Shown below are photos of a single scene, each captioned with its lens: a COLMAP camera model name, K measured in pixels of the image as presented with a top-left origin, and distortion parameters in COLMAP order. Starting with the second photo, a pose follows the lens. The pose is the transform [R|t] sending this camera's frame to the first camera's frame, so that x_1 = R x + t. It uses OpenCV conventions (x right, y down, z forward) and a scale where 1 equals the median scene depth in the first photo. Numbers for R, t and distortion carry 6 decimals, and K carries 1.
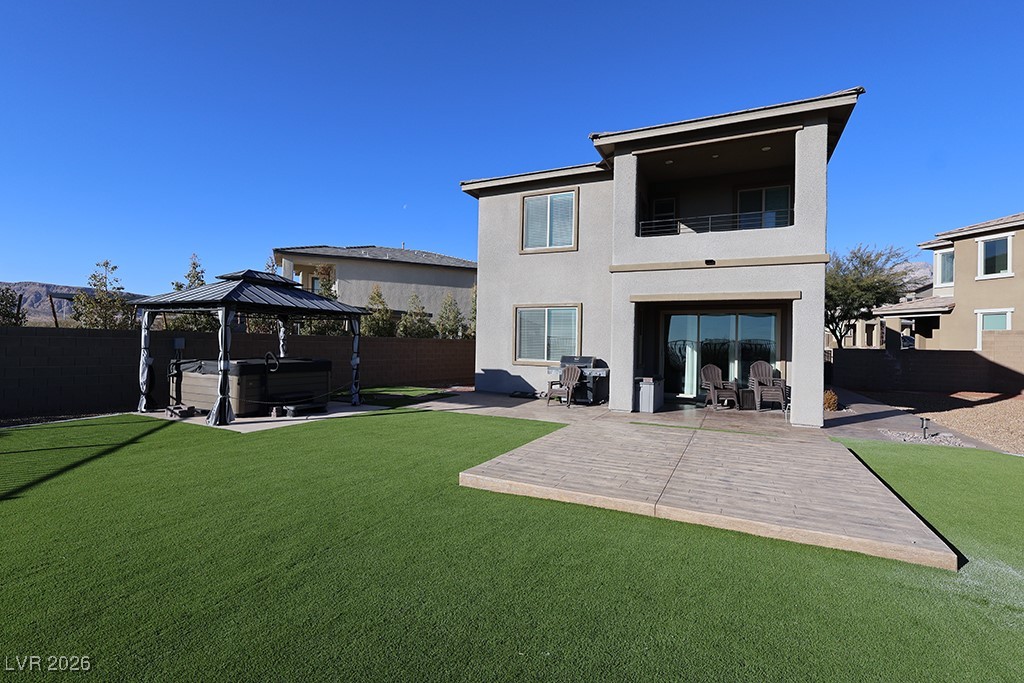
lens RADIAL K [[469.8, 0, 510.4], [0, 469.8, 337.9], [0, 0, 1]] dist [-0.004335, -0.000784]
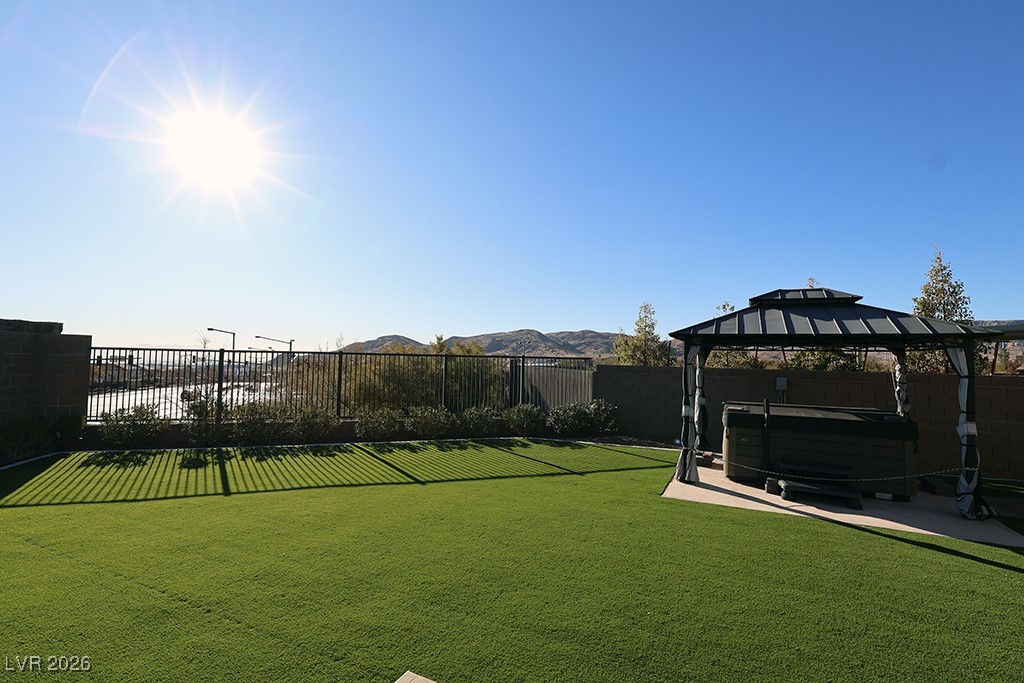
lens RADIAL K [[470.9, 0, 508.9], [0, 470.9, 338.4], [0, 0, 1]] dist [-0.003328, 0.001310]
pose [[0.007492, -0.065814, -0.997804, 0.165075], [-0.011569, 0.997759, -0.065898, -0.008581], [0.999905, 0.012037, 0.006714, 0.455658]]
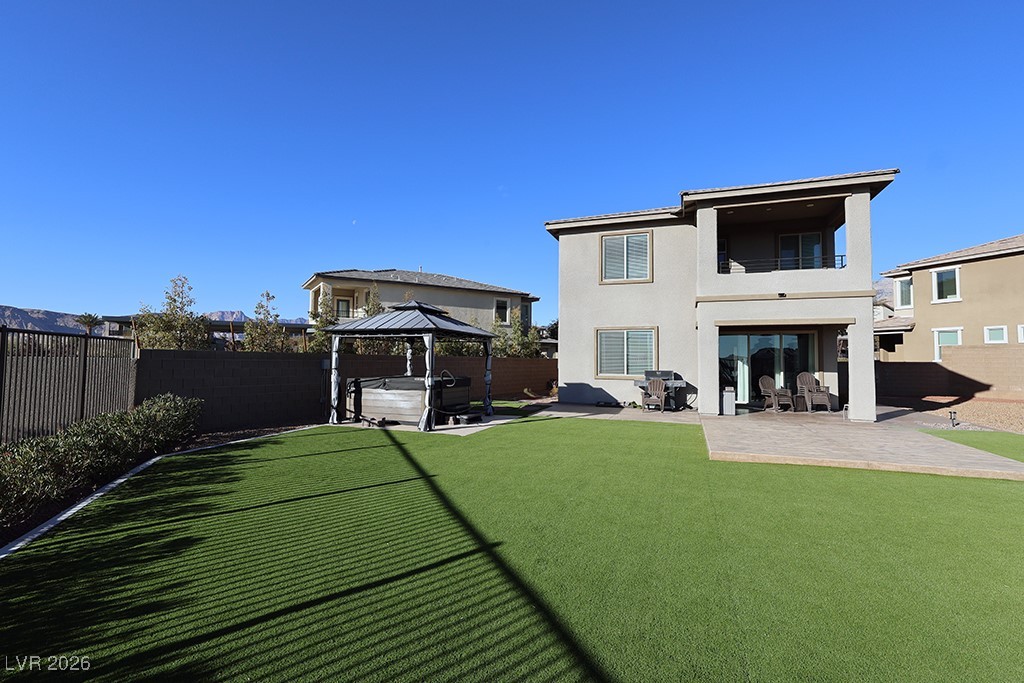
lens RADIAL K [[470.9, 0, 508.9], [0, 470.9, 338.4], [0, 0, 1]] dist [-0.003328, 0.001310]
pose [[0.994658, -0.007467, 0.102951, -0.364174], [0.011173, 0.999308, -0.035471, -0.004842], [-0.102615, 0.036432, 0.994054, -0.158778]]
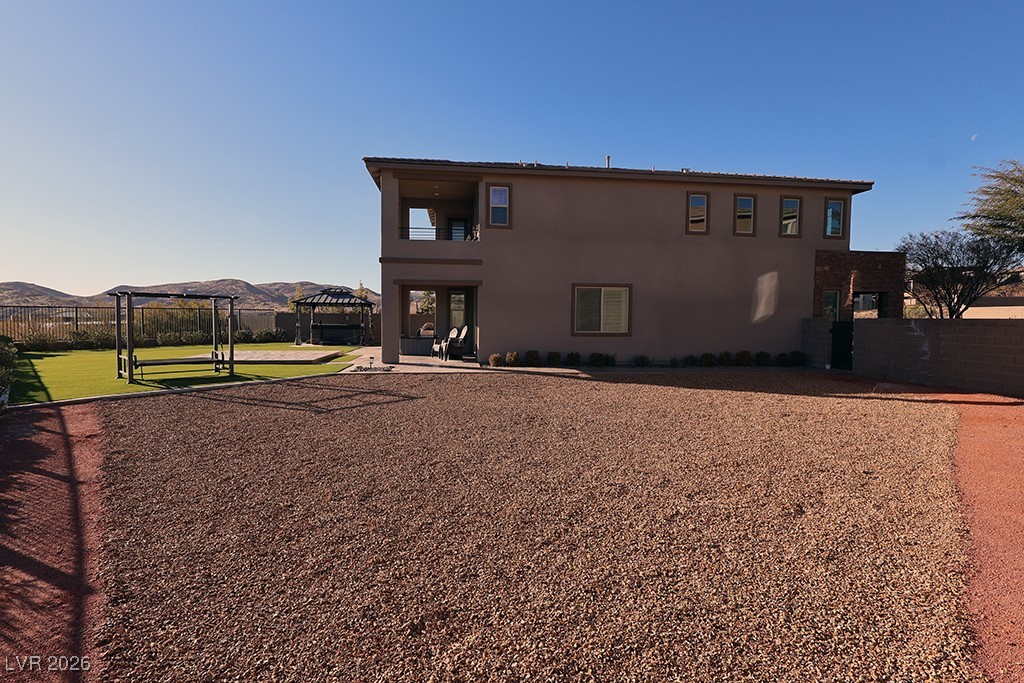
lens RADIAL K [[470.9, 0, 508.9], [0, 470.9, 338.4], [0, 0, 1]] dist [-0.003328, 0.001310]
pose [[0.545481, 0.021799, -0.837839, 1.699508], [0.010695, 0.999399, 0.032966, 0.041510], [0.838055, -0.026943, 0.544921, 0.349573]]
